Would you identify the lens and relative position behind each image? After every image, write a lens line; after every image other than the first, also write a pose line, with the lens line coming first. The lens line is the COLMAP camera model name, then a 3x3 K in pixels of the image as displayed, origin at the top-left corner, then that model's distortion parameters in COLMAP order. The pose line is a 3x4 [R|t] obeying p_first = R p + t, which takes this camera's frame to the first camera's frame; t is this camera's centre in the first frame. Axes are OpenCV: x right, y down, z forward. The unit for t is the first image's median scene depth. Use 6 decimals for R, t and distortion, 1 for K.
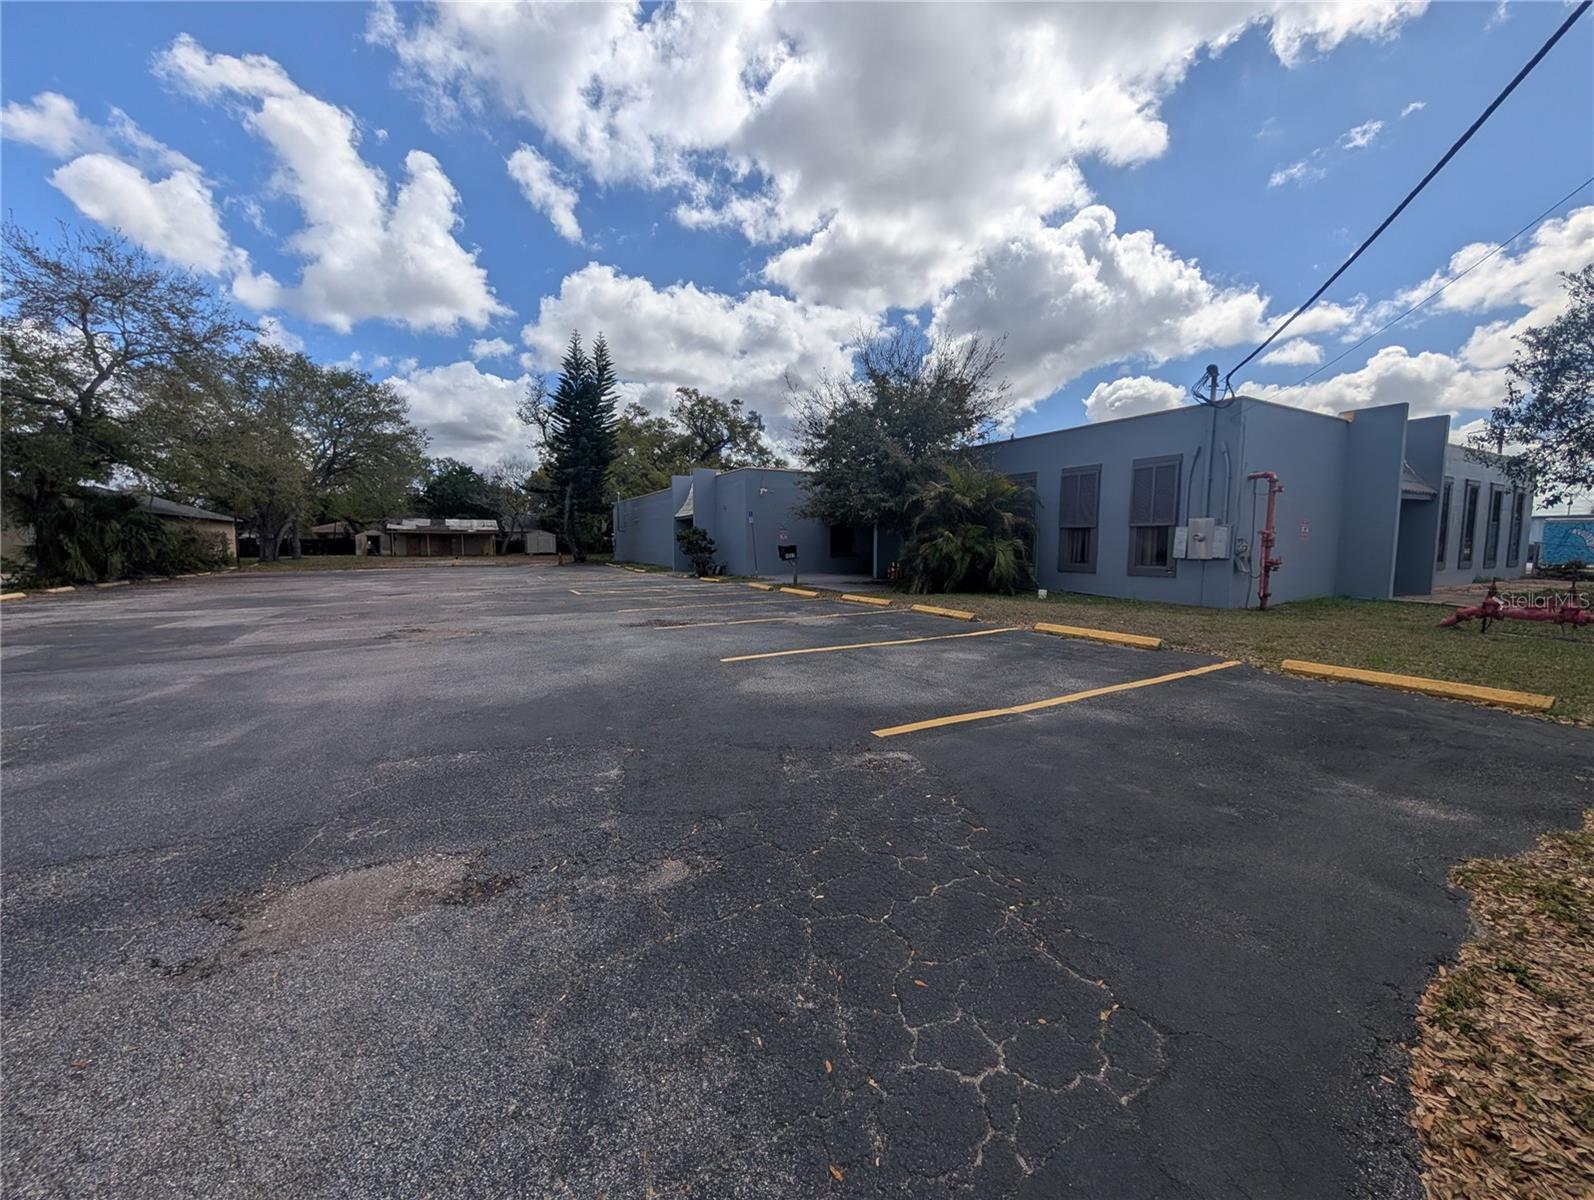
lens RADIAL K [[574.9, 0, 797.0], [0, 574.9, 600.0], [0, 0, 1]] dist [-0.000249, 0.000030]
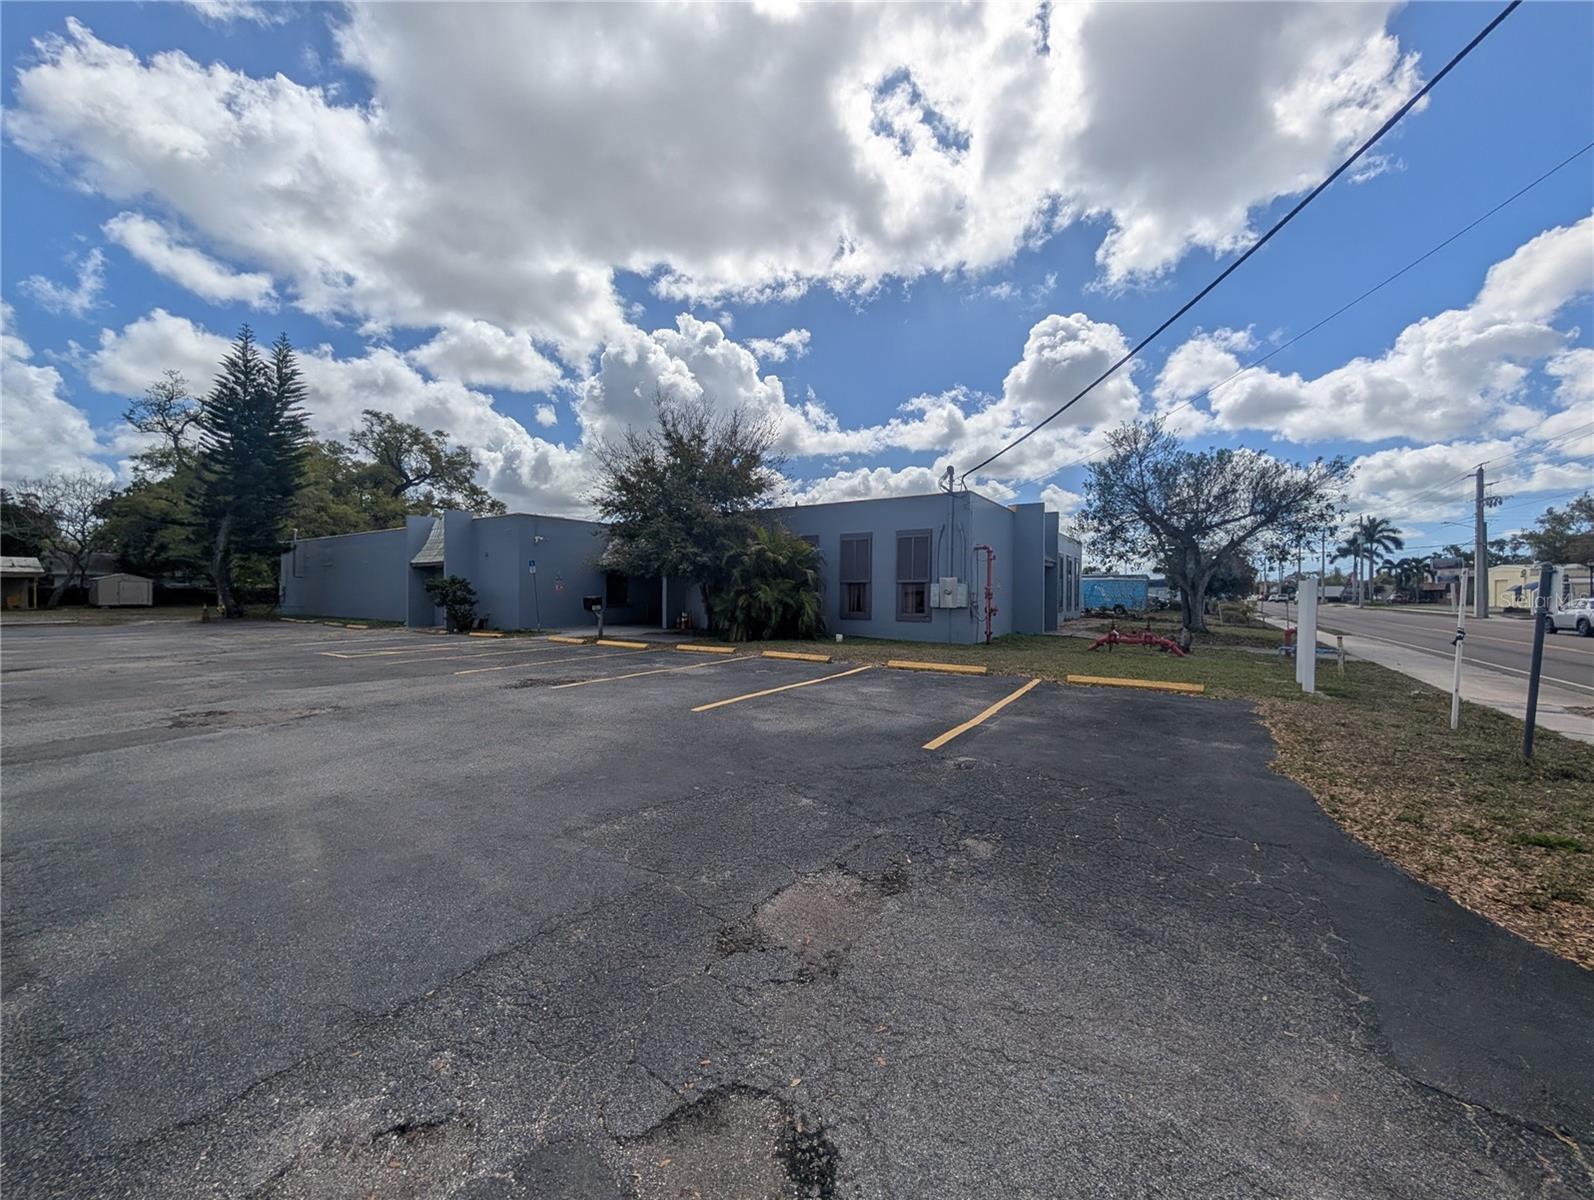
lens RADIAL K [[565.9, 0, 797.0], [0, 565.9, 600.0], [0, 0, 1]] dist [-0.000675, -0.000002]
pose [[0.894317, -0.003205, 0.447422, -0.183343], [0.041351, 0.996287, -0.075517, -0.004357], [-0.445518, 0.086038, 0.891129, -0.009987]]
